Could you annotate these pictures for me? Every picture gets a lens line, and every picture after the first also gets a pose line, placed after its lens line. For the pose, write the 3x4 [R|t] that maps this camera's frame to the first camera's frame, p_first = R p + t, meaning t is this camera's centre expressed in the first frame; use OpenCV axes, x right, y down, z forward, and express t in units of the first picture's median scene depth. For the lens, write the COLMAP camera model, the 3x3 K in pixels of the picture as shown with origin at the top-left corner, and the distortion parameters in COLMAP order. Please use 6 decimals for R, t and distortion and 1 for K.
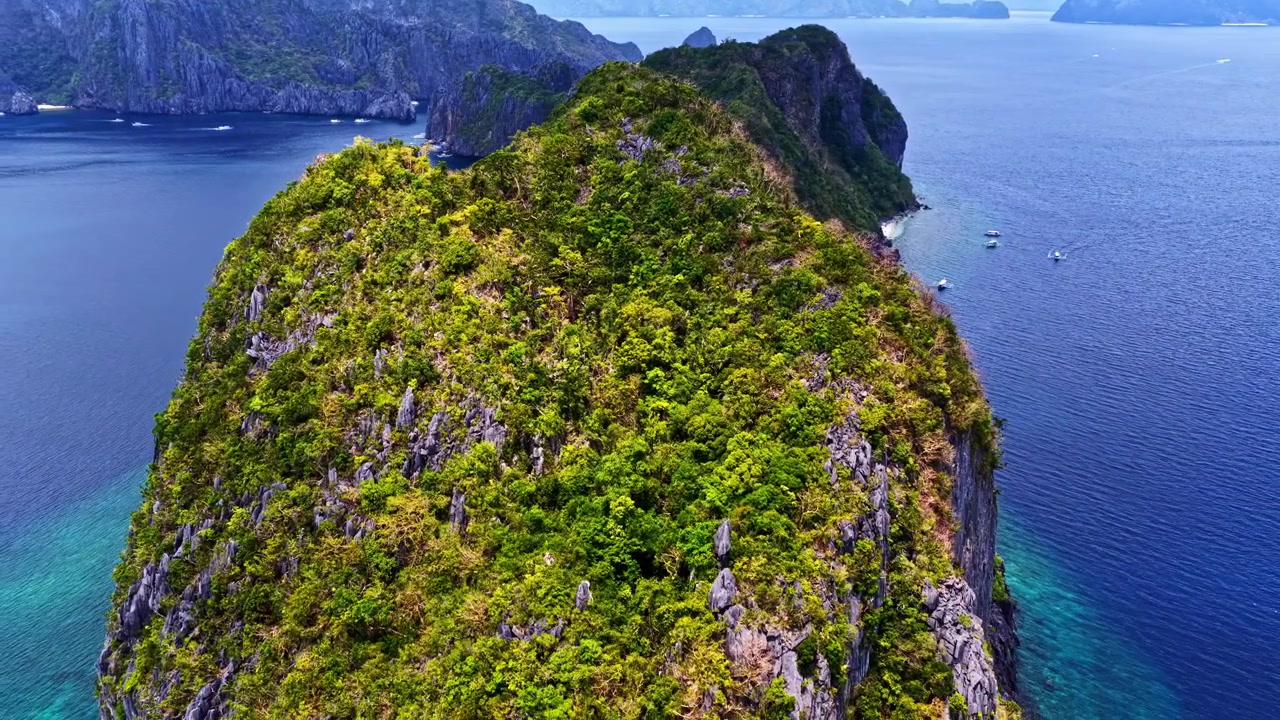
lens RADIAL K [[1101.0, 0, 640.0], [0, 1101.0, 360.0], [0, 0, 1]] dist [-0.020000, 0.050011]
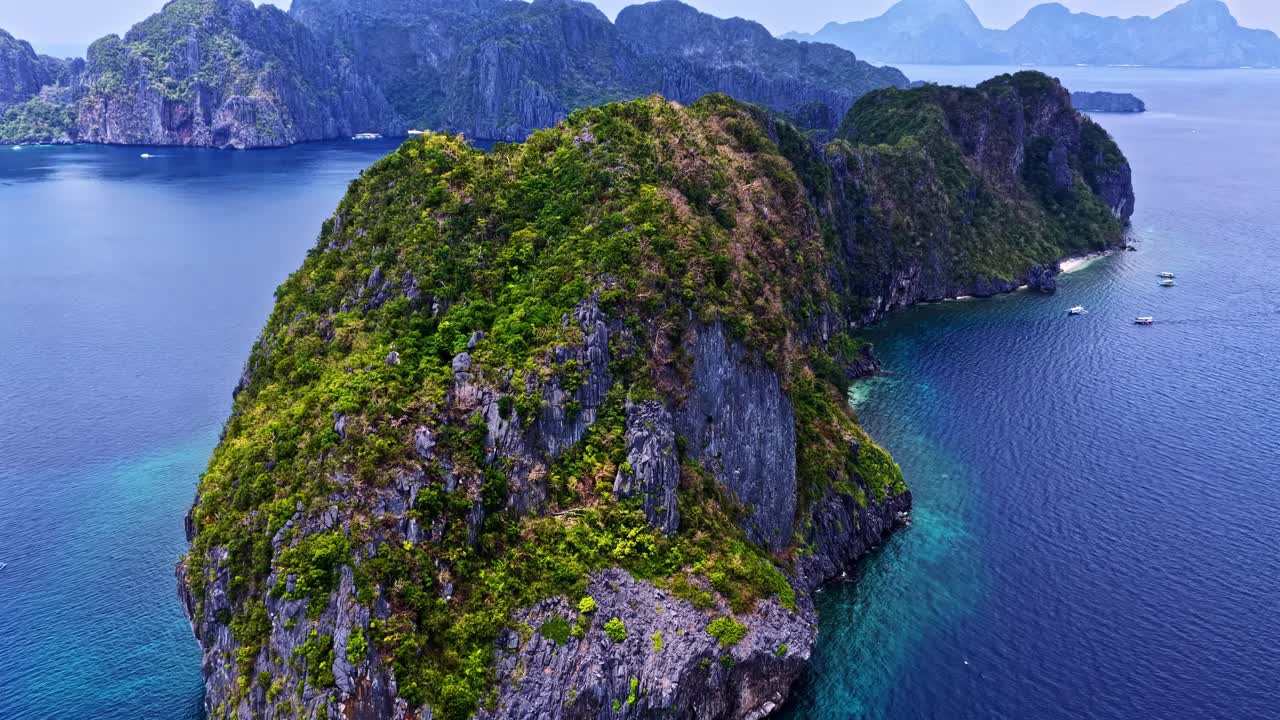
lens RADIAL K [[1101.0, 0, 640.0], [0, 1101.0, 360.0], [0, 0, 1]] dist [-0.020000, 0.050011]
pose [[0.948011, 0.092692, -0.304439, 0.137046], [-0.104454, 0.994274, -0.022541, 0.032185], [0.300606, 0.053170, 0.952265, -0.097514]]
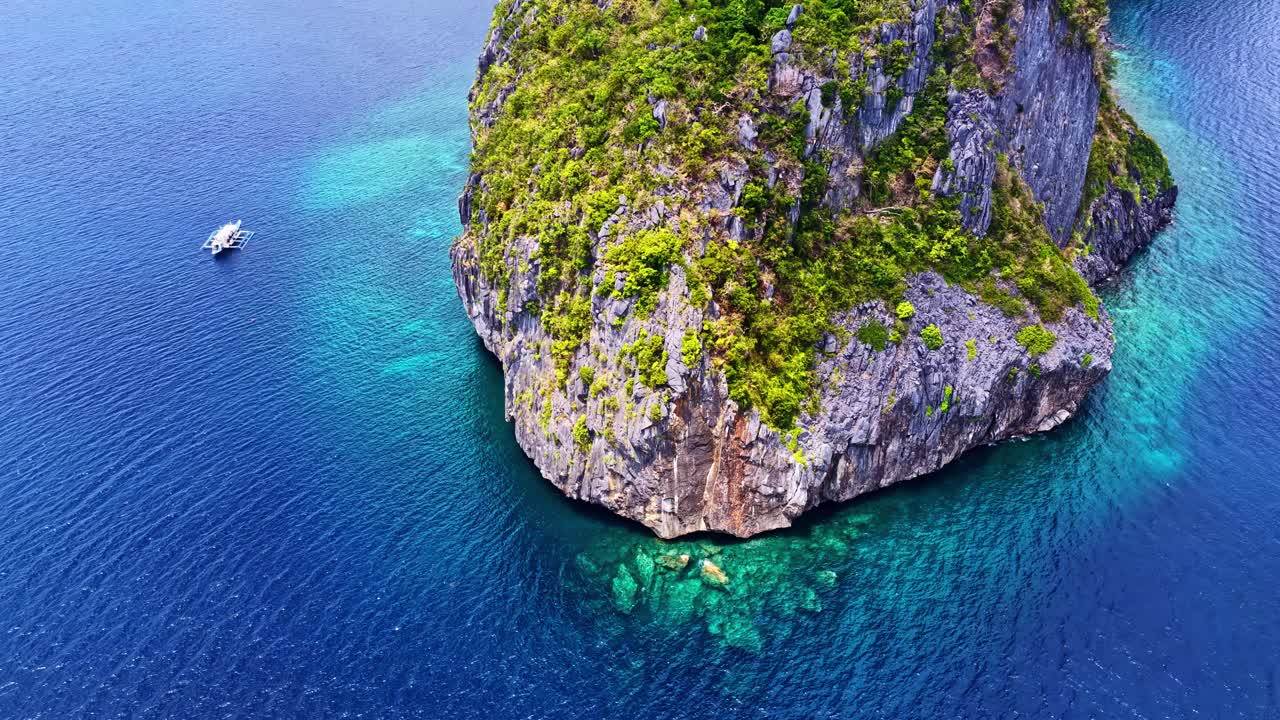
lens RADIAL K [[1101.0, 0, 640.0], [0, 1101.0, 360.0], [0, 0, 1]] dist [-0.020000, 0.050011]
pose [[0.917584, 0.221905, -0.329846, 0.079085], [-0.126119, 0.949341, 0.287828, 0.032148], [0.377007, -0.222507, 0.899087, -0.097879]]
